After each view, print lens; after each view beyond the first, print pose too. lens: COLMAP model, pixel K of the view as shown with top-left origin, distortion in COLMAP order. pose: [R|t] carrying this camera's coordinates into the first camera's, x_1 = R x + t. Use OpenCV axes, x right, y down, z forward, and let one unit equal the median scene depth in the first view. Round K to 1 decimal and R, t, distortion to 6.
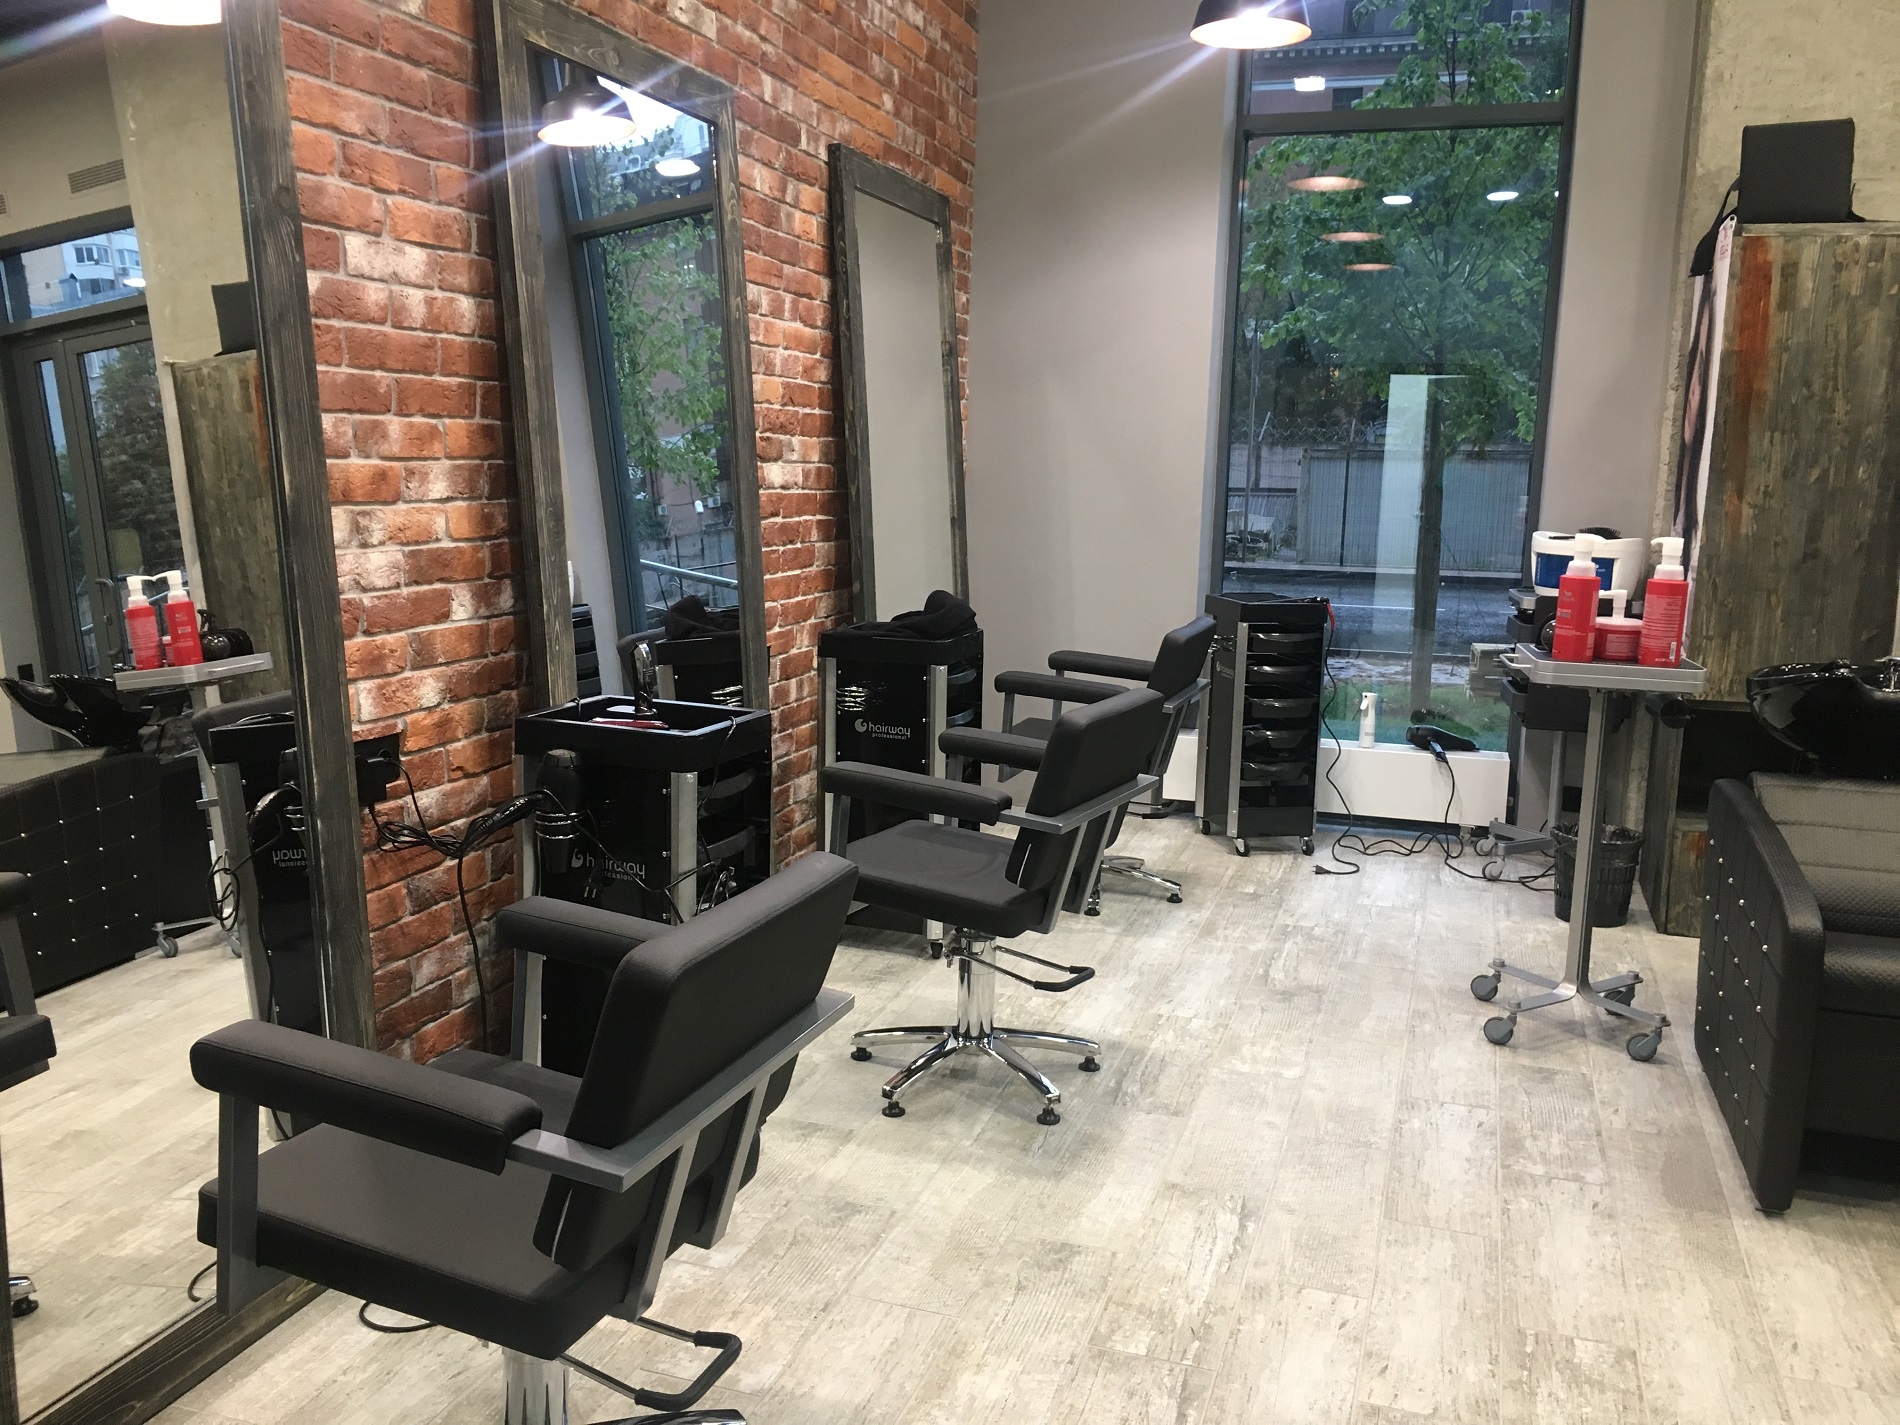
lens RADIAL K [[1593.1, 0, 950.0], [0, 1593.1, 712.5], [0, 0, 1]] dist [0.068593, -0.110106]
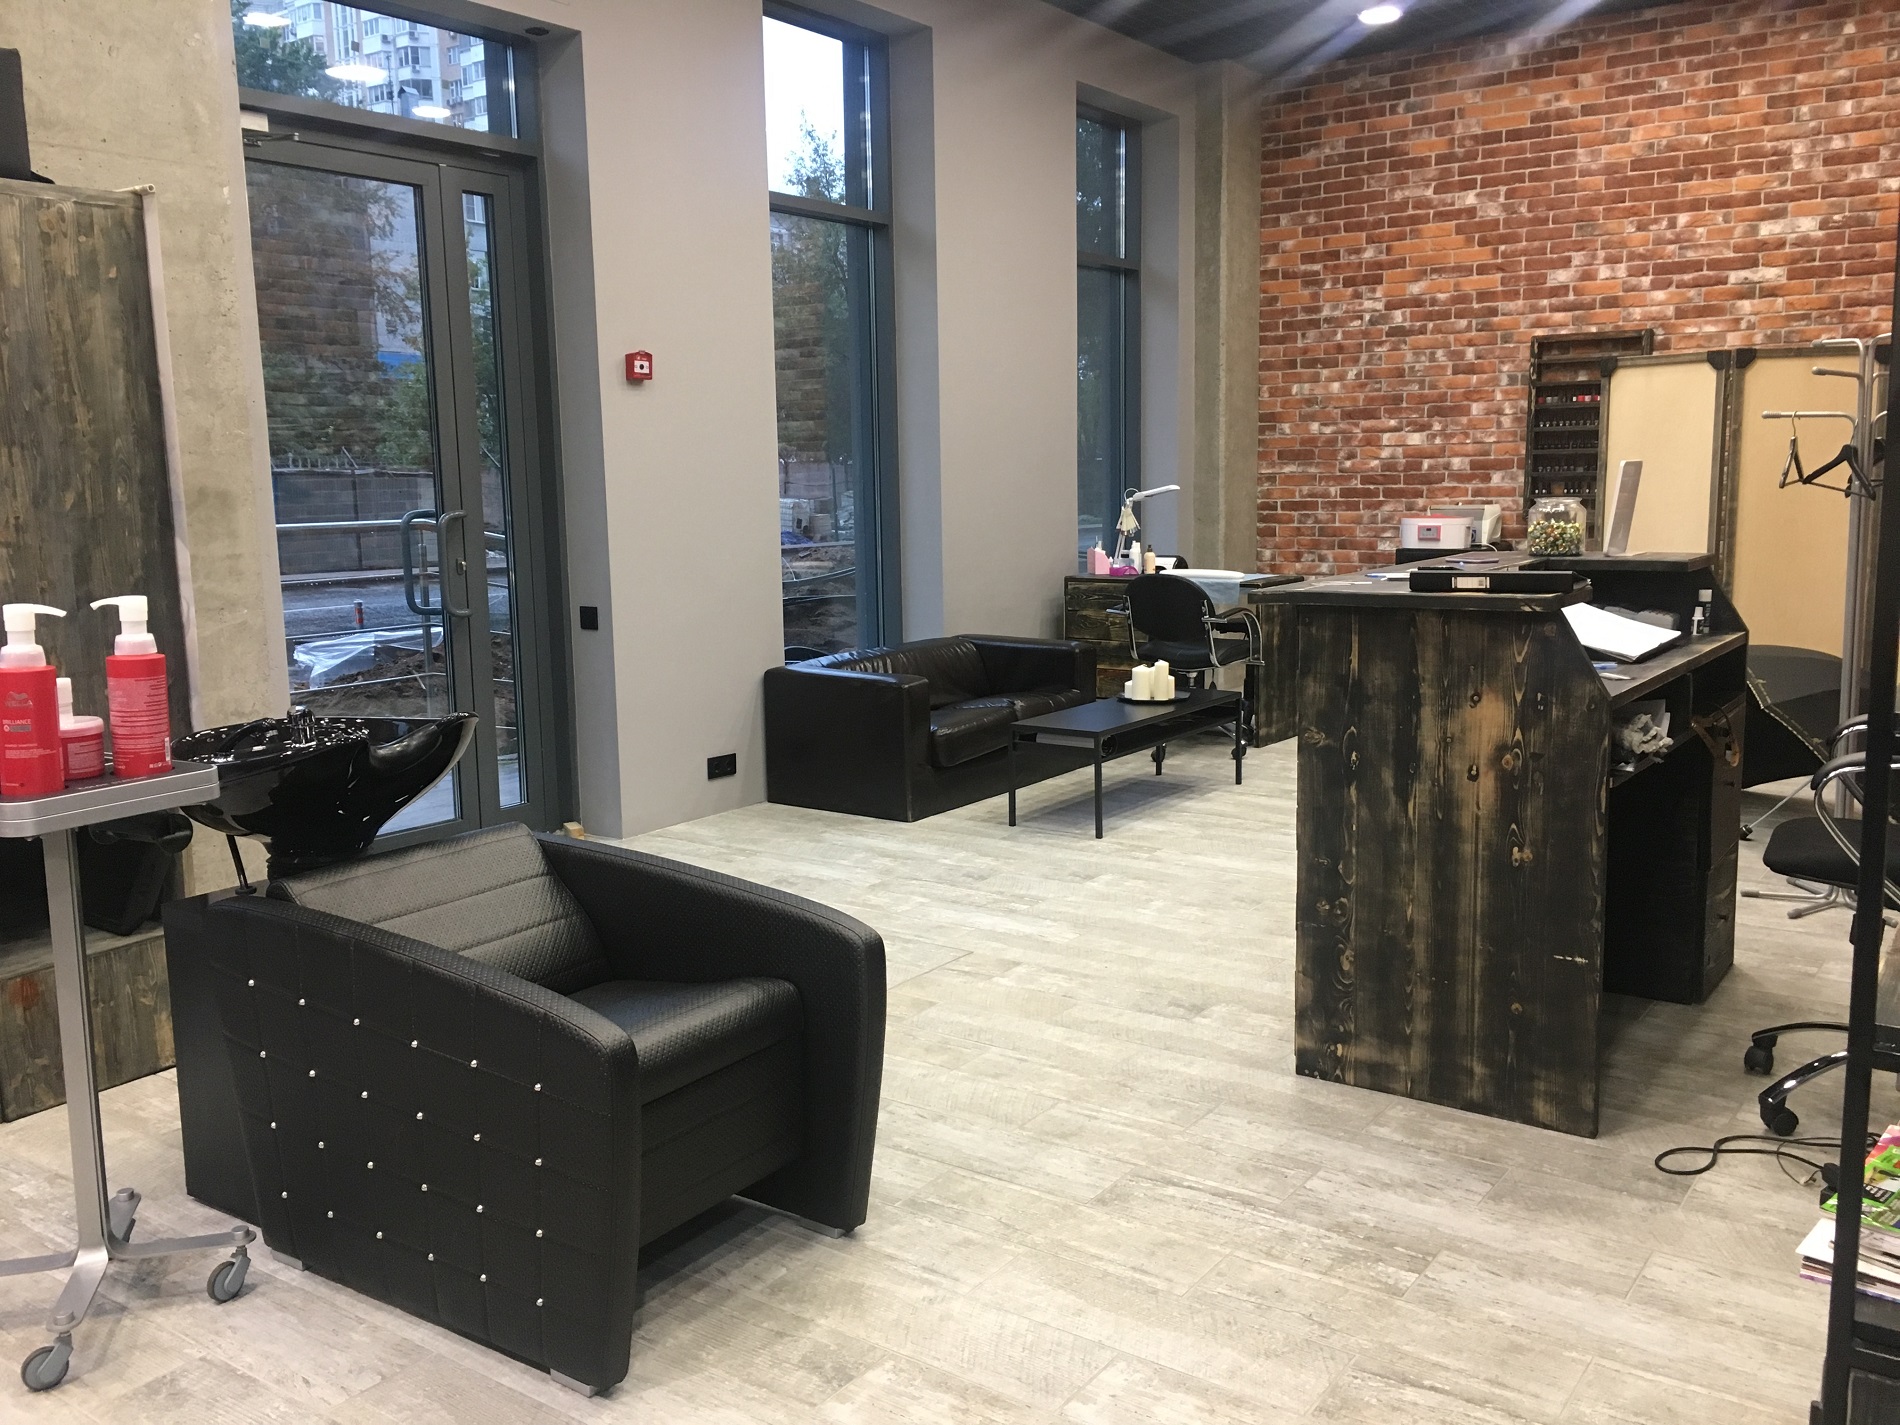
lens RADIAL K [[1593.1, 0, 950.0], [0, 1593.1, 712.5], [0, 0, 1]] dist [0.068593, -0.110106]
pose [[0.291021, -0.173937, 0.940773, -0.104073], [0.179553, 0.975791, 0.124868, -0.067410], [-0.939717, 0.132579, 0.315206, 0.360132]]
